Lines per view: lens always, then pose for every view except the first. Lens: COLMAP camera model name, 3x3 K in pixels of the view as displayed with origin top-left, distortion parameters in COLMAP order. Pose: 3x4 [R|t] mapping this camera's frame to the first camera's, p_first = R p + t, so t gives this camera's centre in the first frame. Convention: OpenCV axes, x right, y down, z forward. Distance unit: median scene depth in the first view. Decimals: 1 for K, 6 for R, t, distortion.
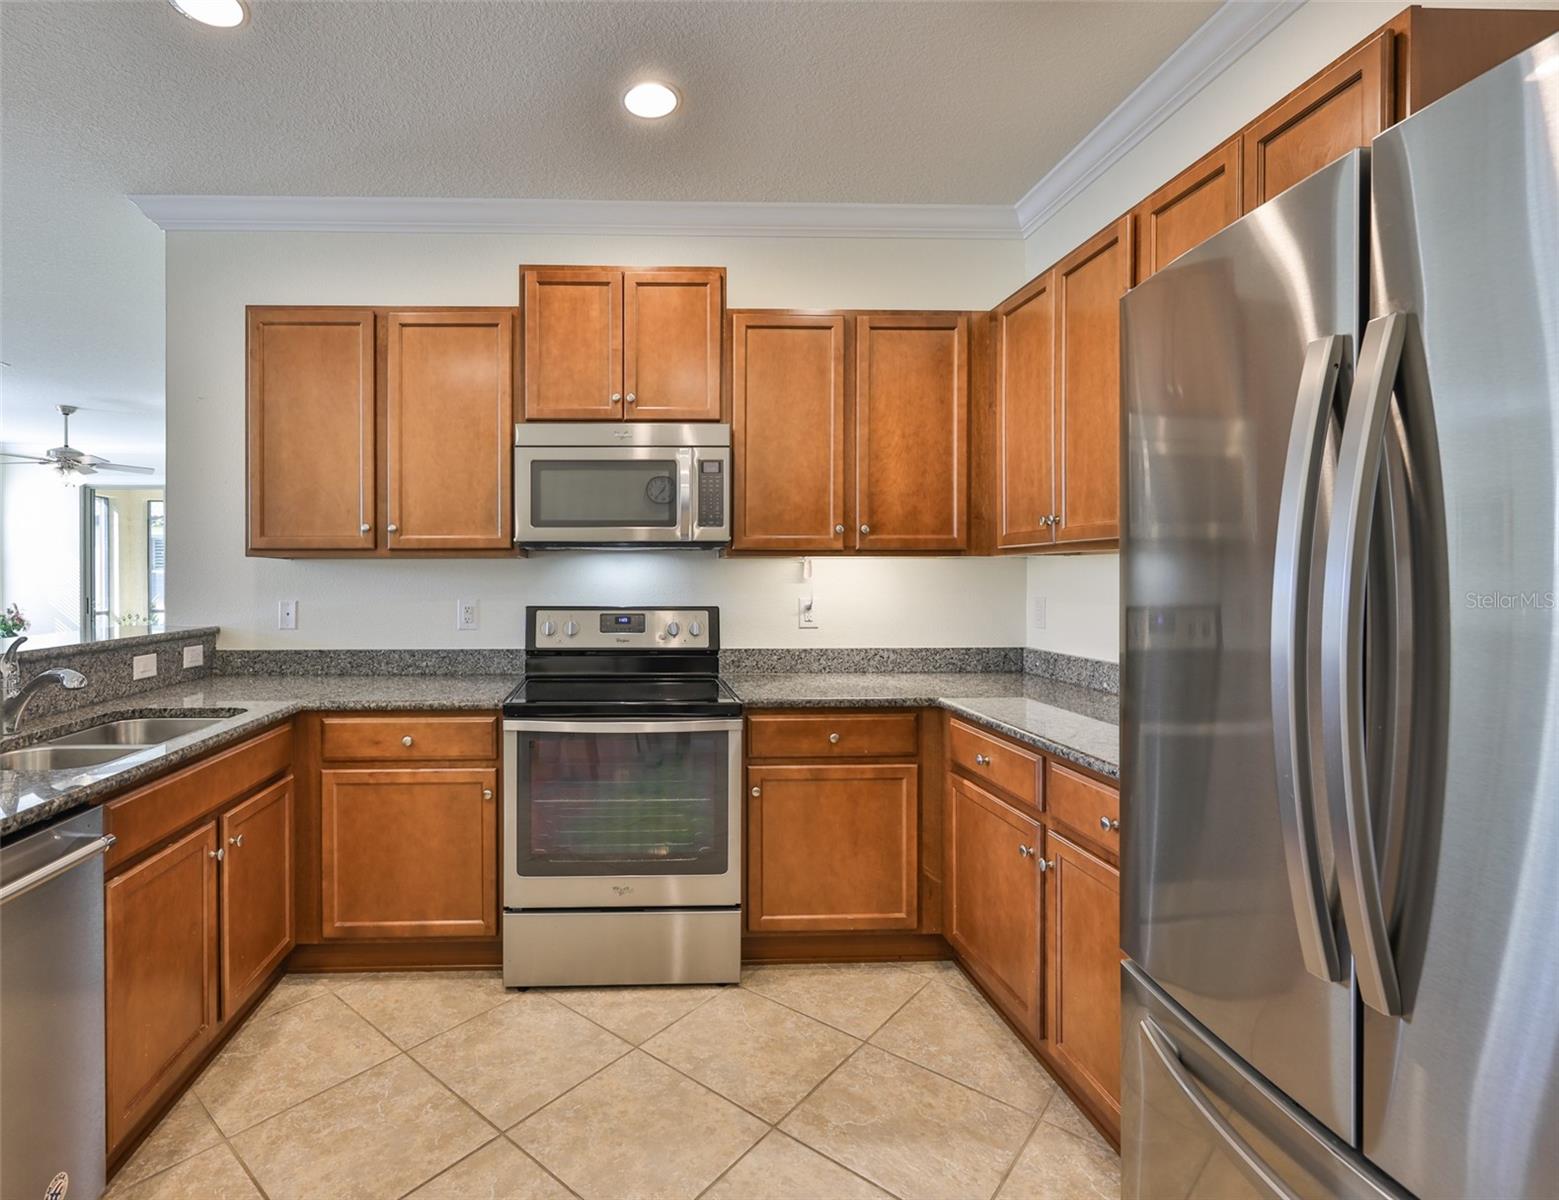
lens RADIAL K [[772.1, 0, 648.9], [0, 772.1, 587.3], [0, 0, 1]] dist [-0.006885, 0.000878]
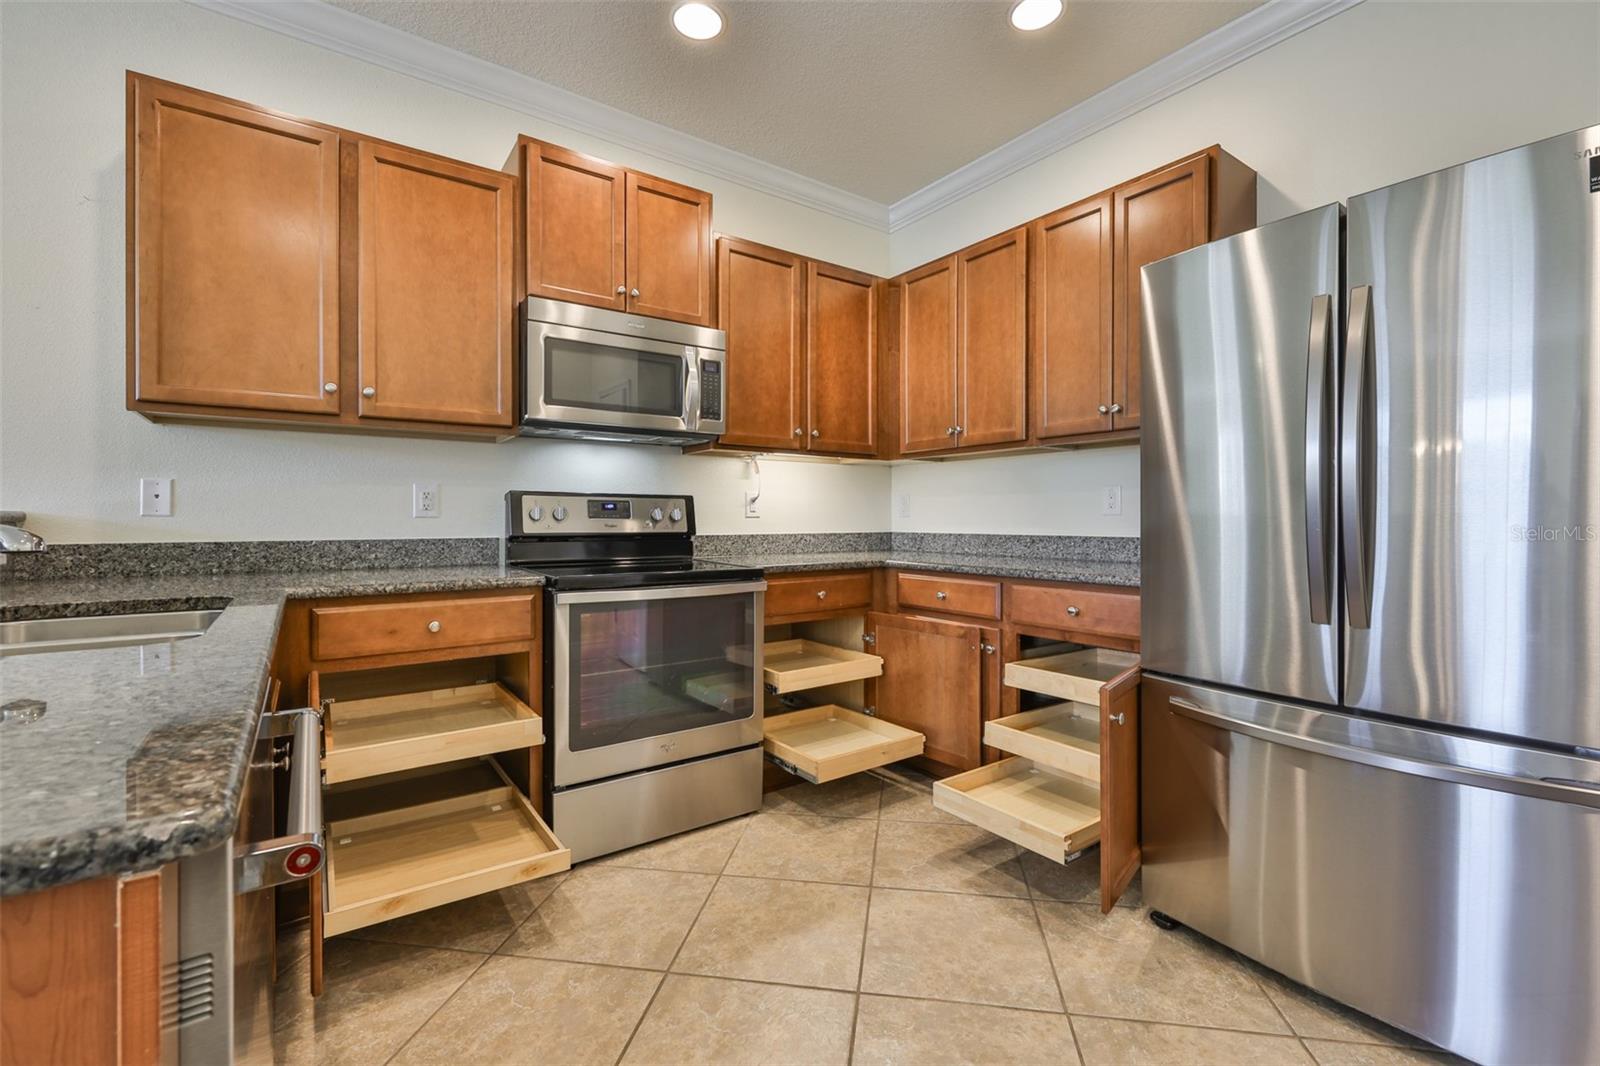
lens RADIAL K [[685.9, 0, 807.1], [0, 685.9, 527.8], [0, 0, 1]] dist [-0.001946, 0.000507]
pose [[0.824673, -0.004364, 0.565593, -0.359420], [0.005809, 0.999983, -0.000754, 0.078373], [-0.565580, 0.003908, 0.824684, 0.090998]]
